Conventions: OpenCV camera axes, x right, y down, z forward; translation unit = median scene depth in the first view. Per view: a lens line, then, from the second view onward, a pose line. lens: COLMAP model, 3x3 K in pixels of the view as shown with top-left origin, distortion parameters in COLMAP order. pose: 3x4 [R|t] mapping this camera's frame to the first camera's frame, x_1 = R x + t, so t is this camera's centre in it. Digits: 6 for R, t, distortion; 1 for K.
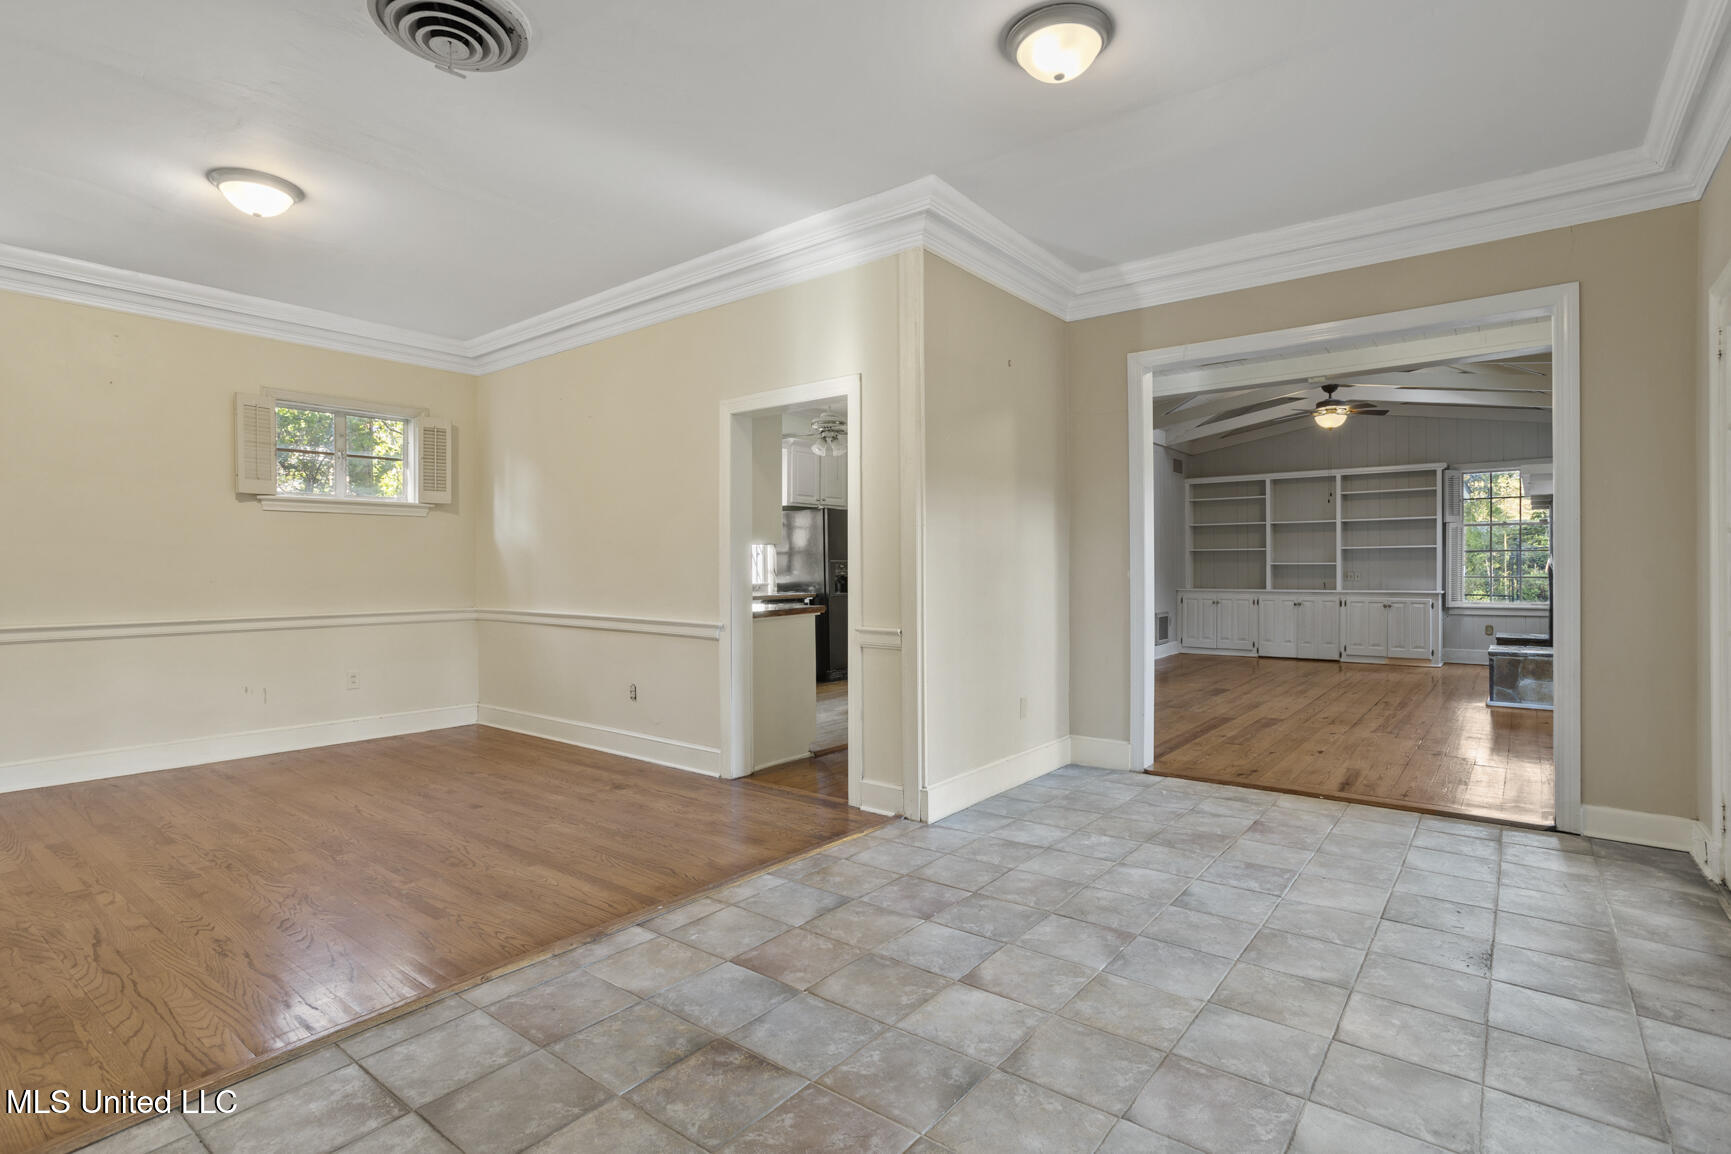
lens RADIAL K [[855.7, 0, 880.6], [0, 855.7, 575.1], [0, 0, 1]] dist [-0.018884, 0.006368]
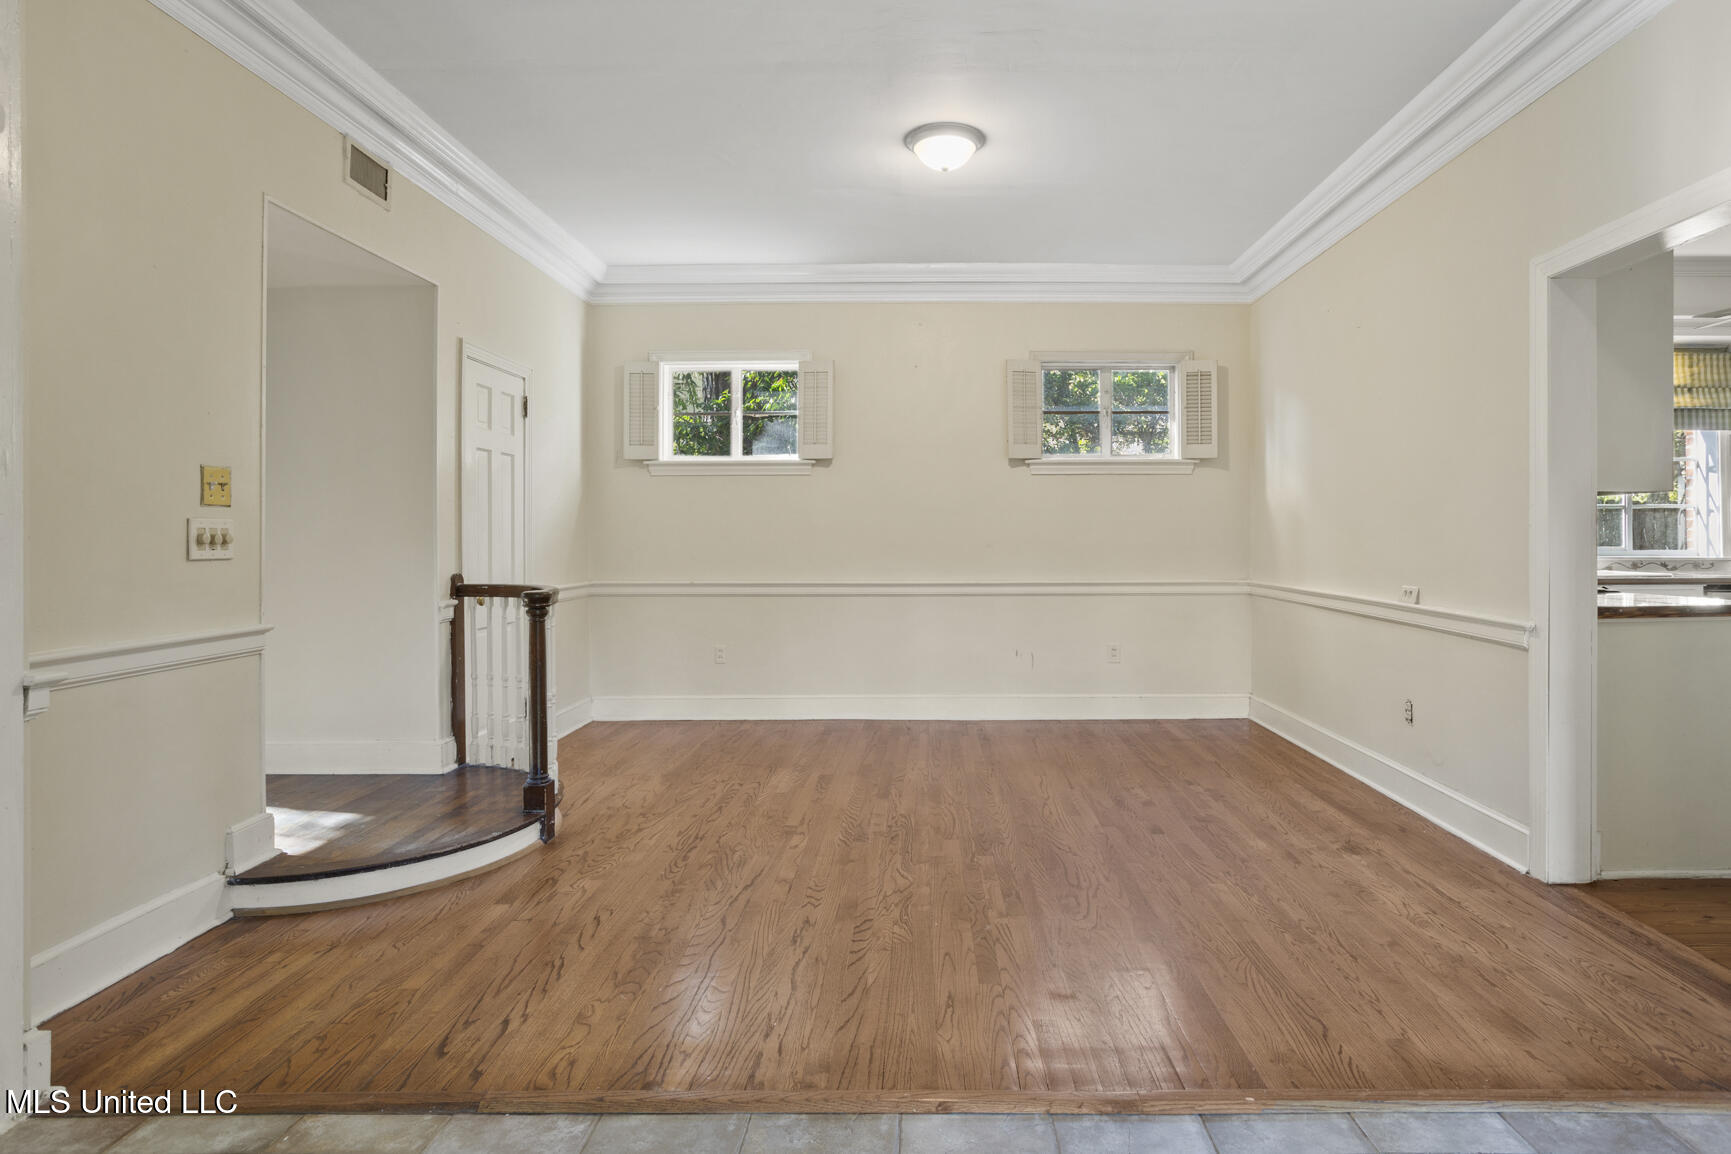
lens RADIAL K [[937.8, 0, 903.2], [0, 937.8, 530.0], [0, 0, 1]] dist [-0.020599, 0.013617]
pose [[0.614301, -0.002160, -0.789069, 0.063056], [-0.007310, 0.999938, -0.008428, -0.000659], [0.789038, 0.010945, 0.614247, 0.238375]]
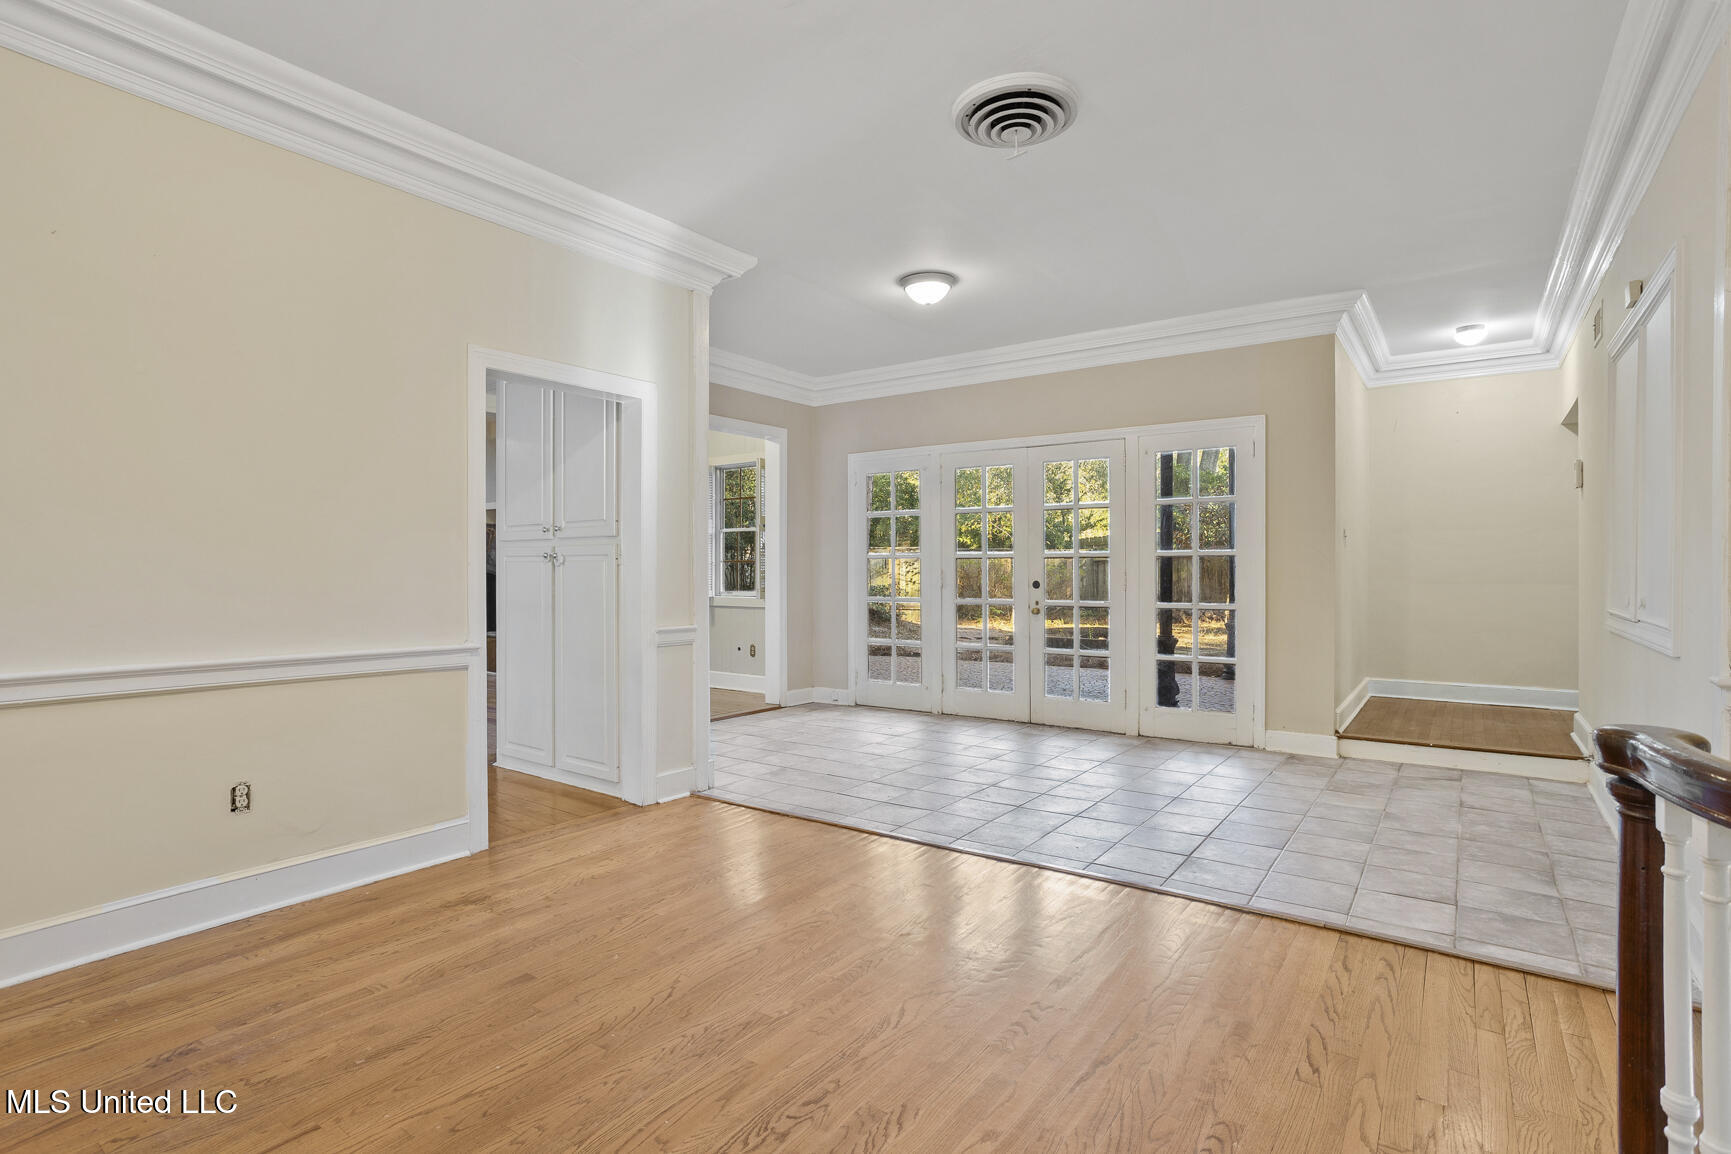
lens RADIAL K [[855.7, 0, 859.4], [0, 855.7, 568.6], [0, 0, 1]] dist [-0.018884, 0.006368]
pose [[-0.038563, 0.003088, 0.999251, -0.930230], [0.002102, 0.999993, -0.003009, -0.007030], [-0.999254, 0.001984, -0.038570, 0.688737]]
